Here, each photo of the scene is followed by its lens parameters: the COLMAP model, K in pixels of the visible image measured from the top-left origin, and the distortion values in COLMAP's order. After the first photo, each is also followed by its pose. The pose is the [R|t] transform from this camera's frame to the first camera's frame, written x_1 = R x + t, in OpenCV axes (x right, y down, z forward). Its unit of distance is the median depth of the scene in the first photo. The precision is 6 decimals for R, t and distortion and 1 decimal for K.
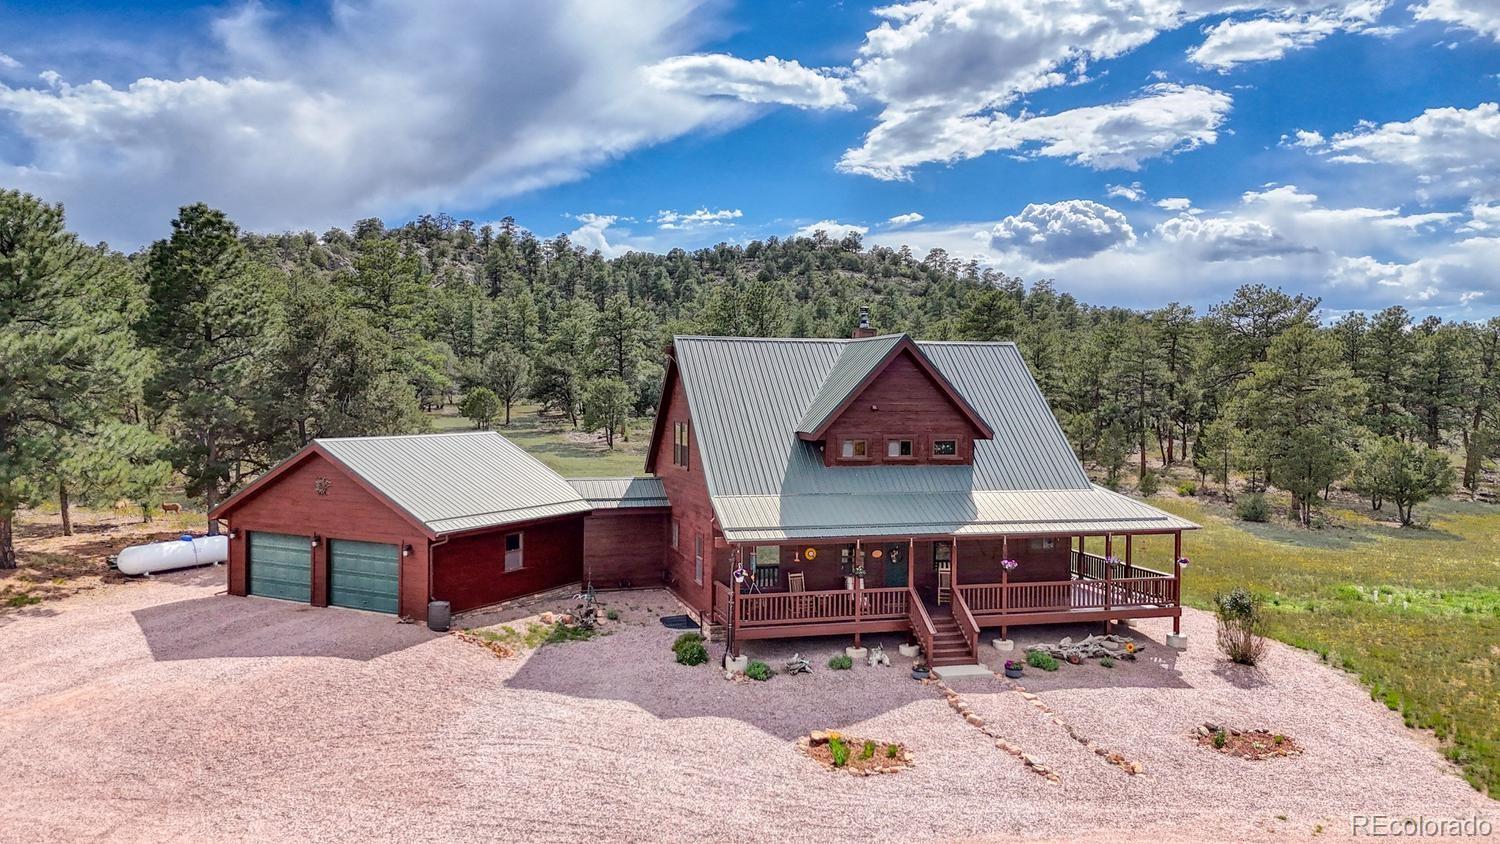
lens RADIAL K [[1103.7, 0, 720.4], [0, 1103.7, 405.7], [0, 0, 1]] dist [0.062597, -0.060233]
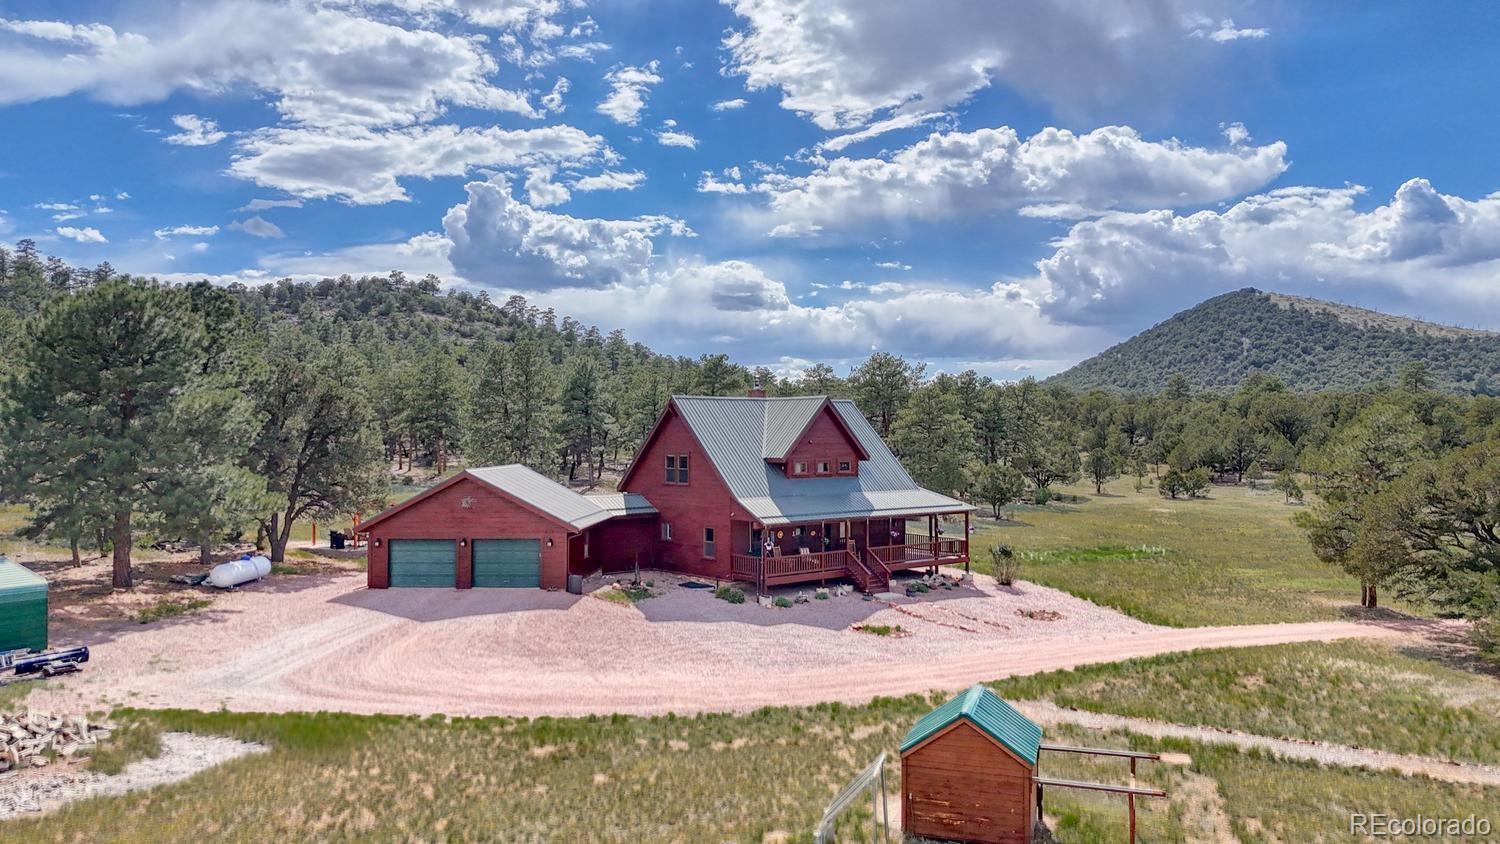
lens RADIAL K [[1103.7, 0, 739.4], [0, 1103.7, 427.4], [0, 0, 1]] dist [0.062597, -0.060233]
pose [[0.912160, -0.006815, 0.409778, -0.587162], [0.014296, 0.999782, -0.015194, 0.003647], [-0.409586, 0.019717, 0.912059, -0.397888]]
